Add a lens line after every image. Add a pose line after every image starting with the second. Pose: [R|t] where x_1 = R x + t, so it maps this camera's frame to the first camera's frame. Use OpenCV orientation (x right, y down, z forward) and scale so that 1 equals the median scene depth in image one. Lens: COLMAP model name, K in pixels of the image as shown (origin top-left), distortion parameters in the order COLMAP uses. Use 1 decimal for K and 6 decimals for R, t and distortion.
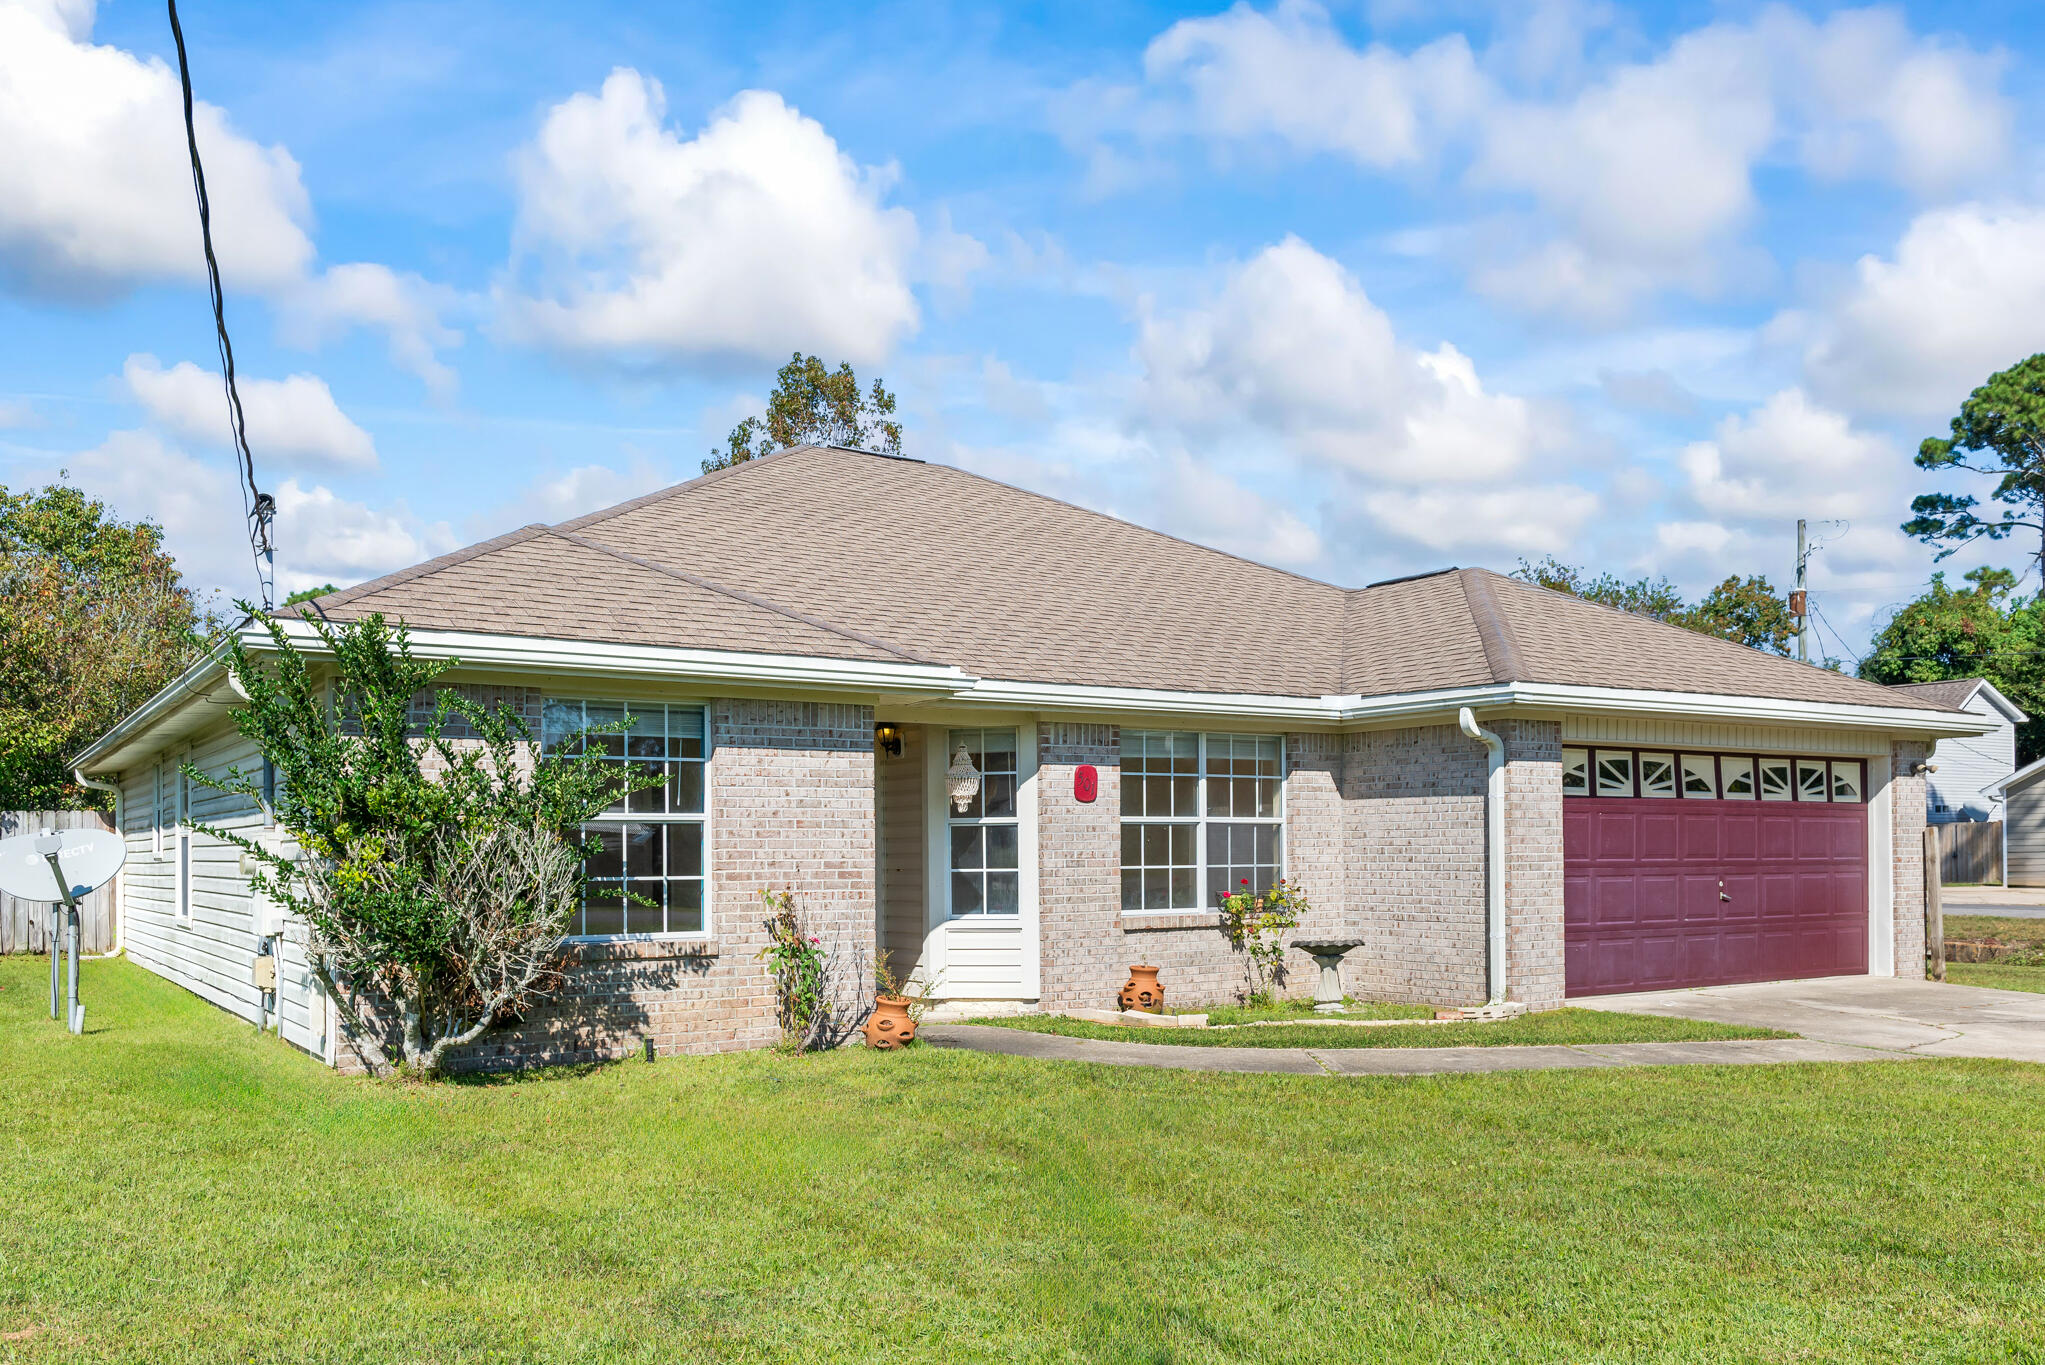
lens RADIAL K [[1668.8, 0, 1023.4], [0, 1668.8, 847.0], [0, 0, 1]] dist [-0.000611, -0.000262]
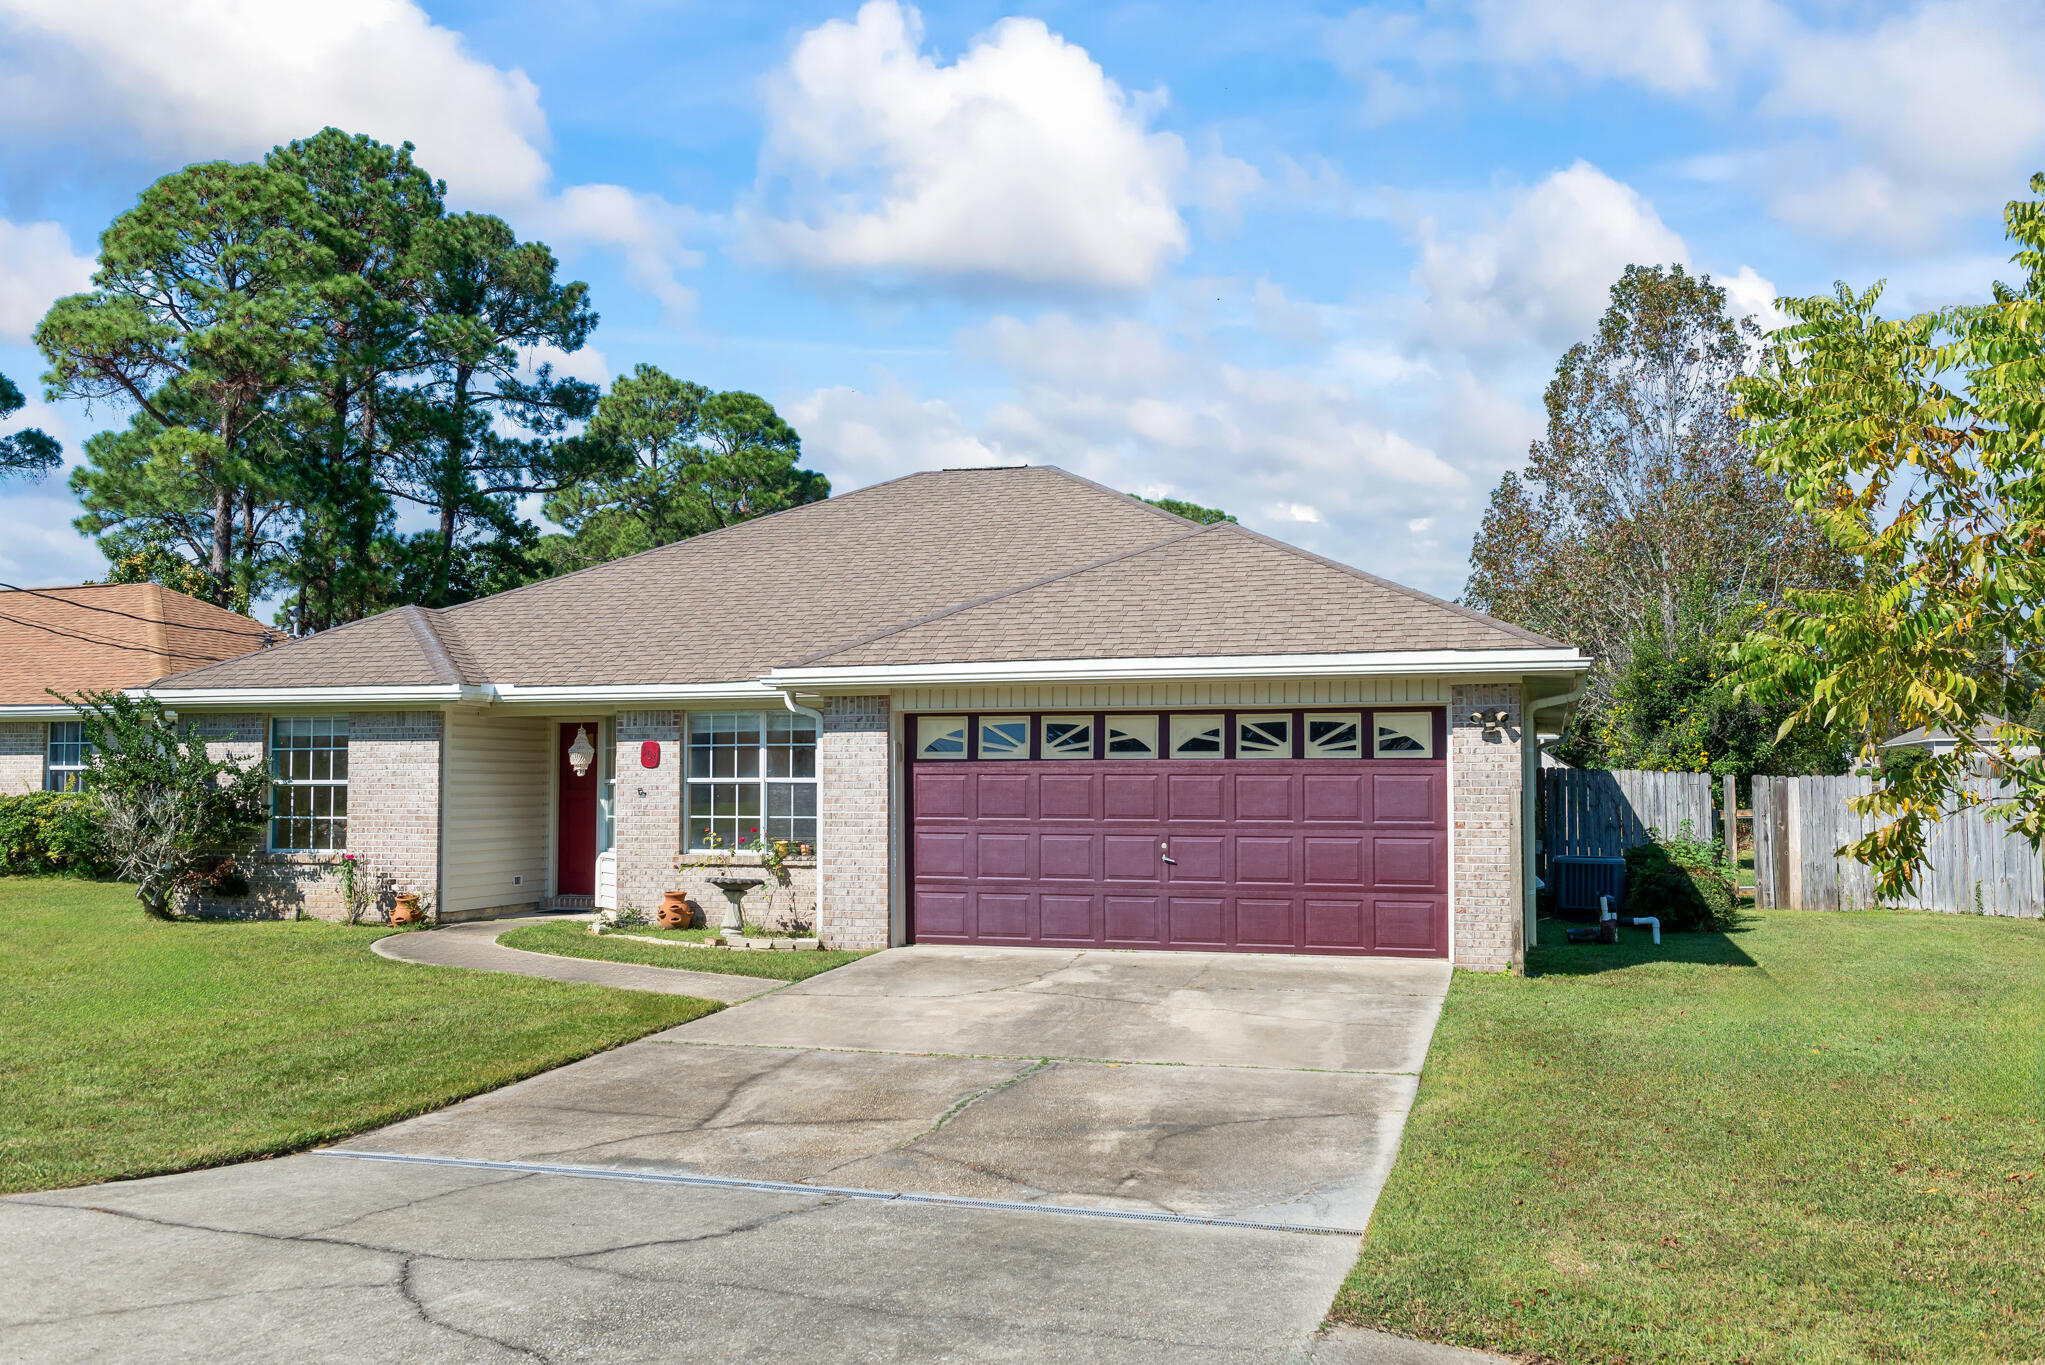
lens RADIAL K [[1772.7, 0, 1022.5], [0, 1772.7, 682.5], [0, 0, 1]] dist [-0.011930, 0.001112]
pose [[0.633470, -0.038909, -0.772789, 1.310580], [-0.001625, 0.998666, -0.051614, -0.021952], [0.773766, 0.033952, 0.632561, 0.310904]]
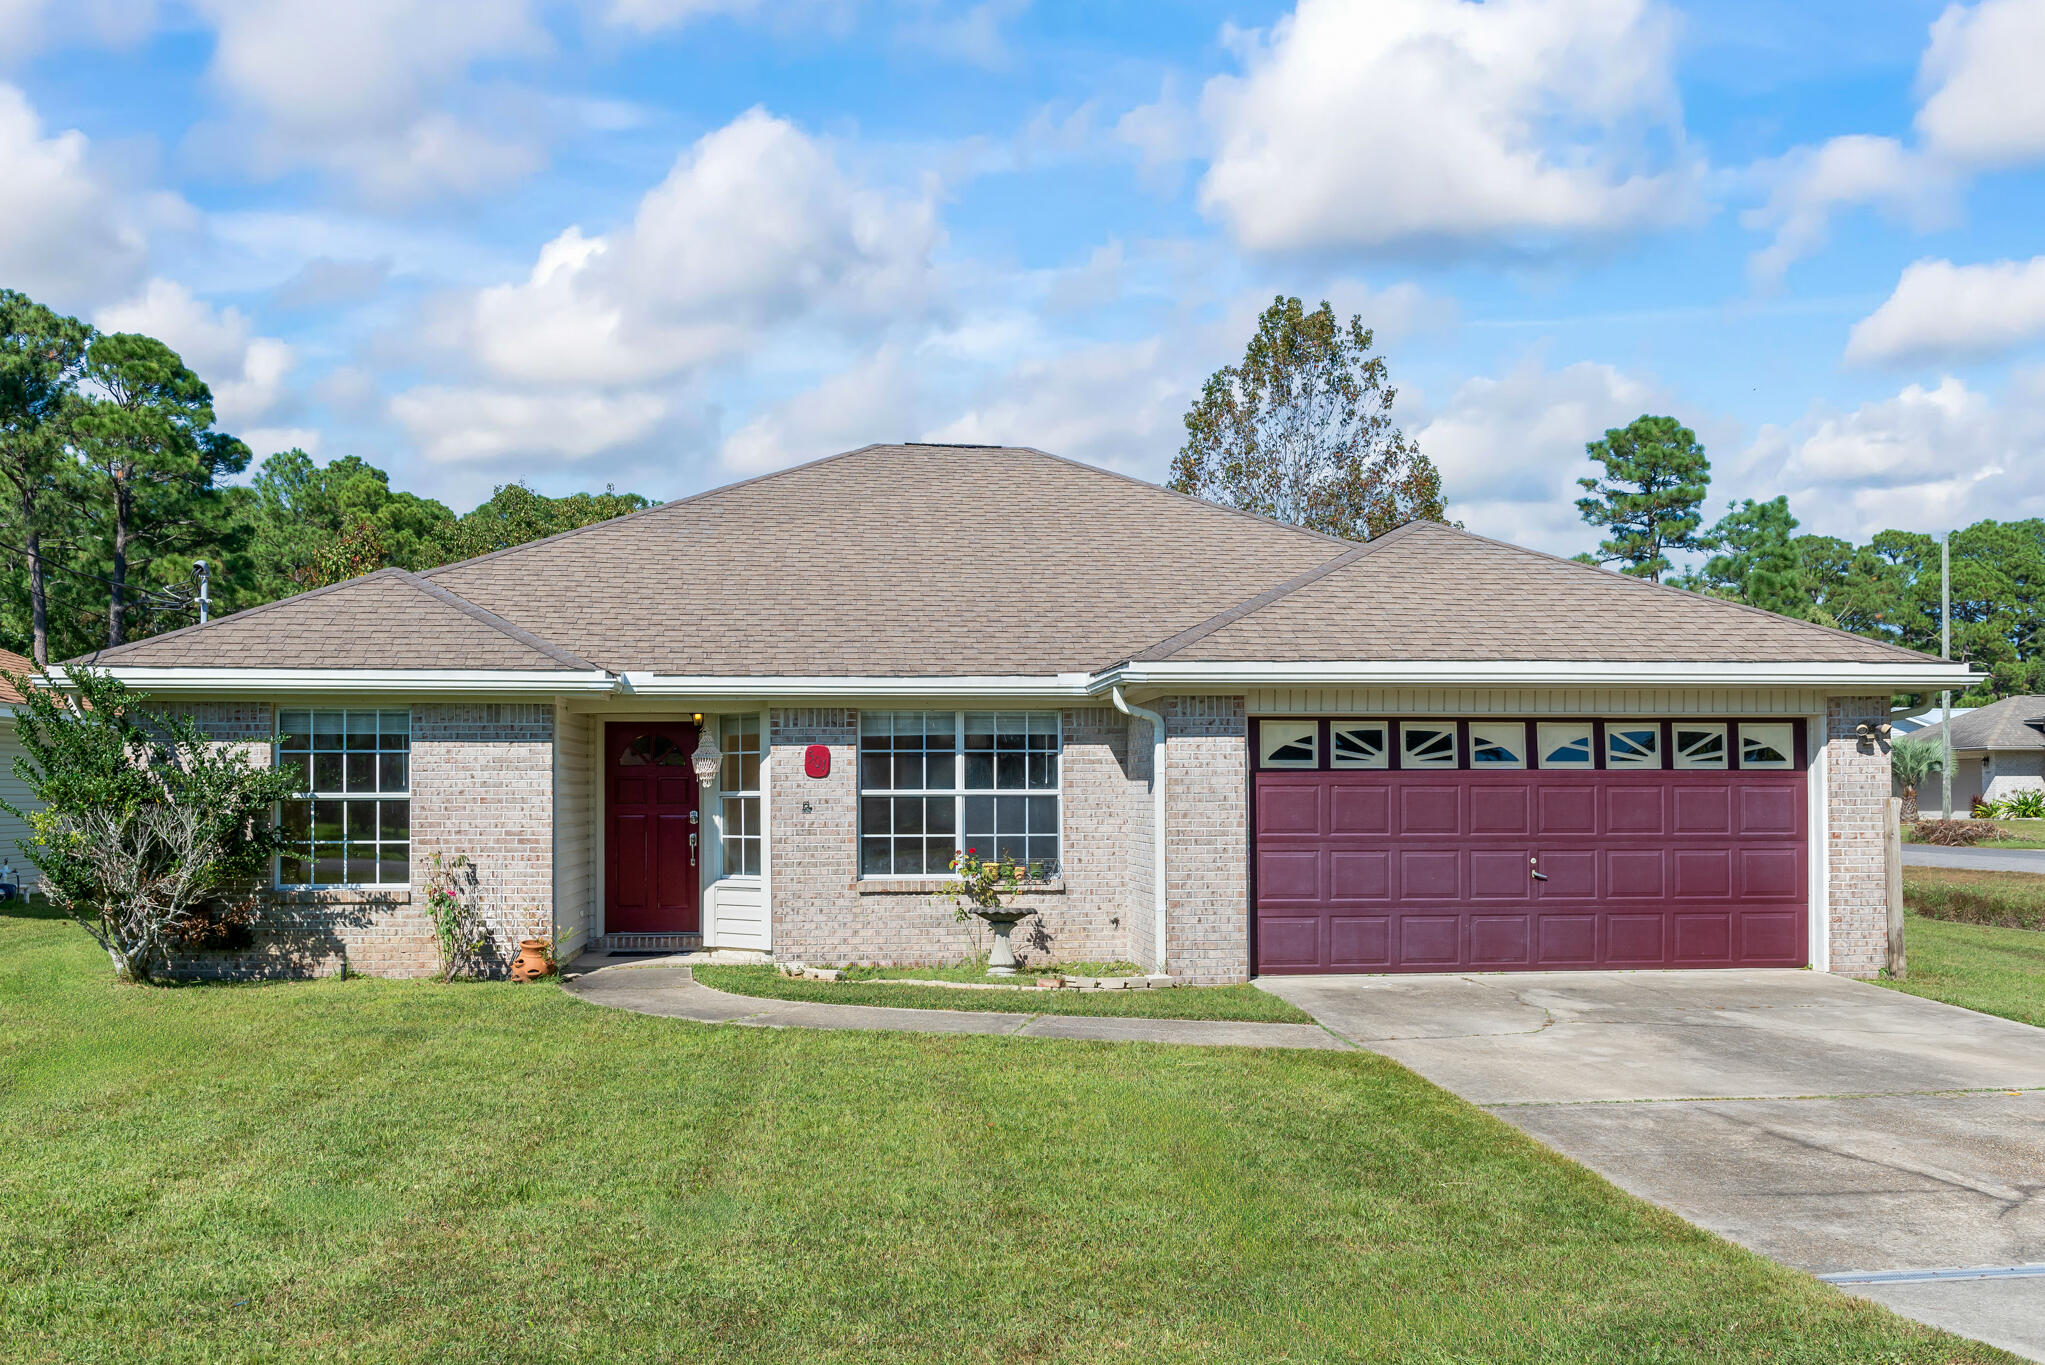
lens RADIAL K [[1782.5, 0, 1022.6], [0, 1782.5, 752.4], [0, 0, 1]] dist [-0.022116, 0.004177]
pose [[0.886513, -0.006864, -0.462653, 0.697619], [-0.001842, 0.999830, -0.018364, -0.021560], [0.462701, 0.017132, 0.886349, -0.002645]]
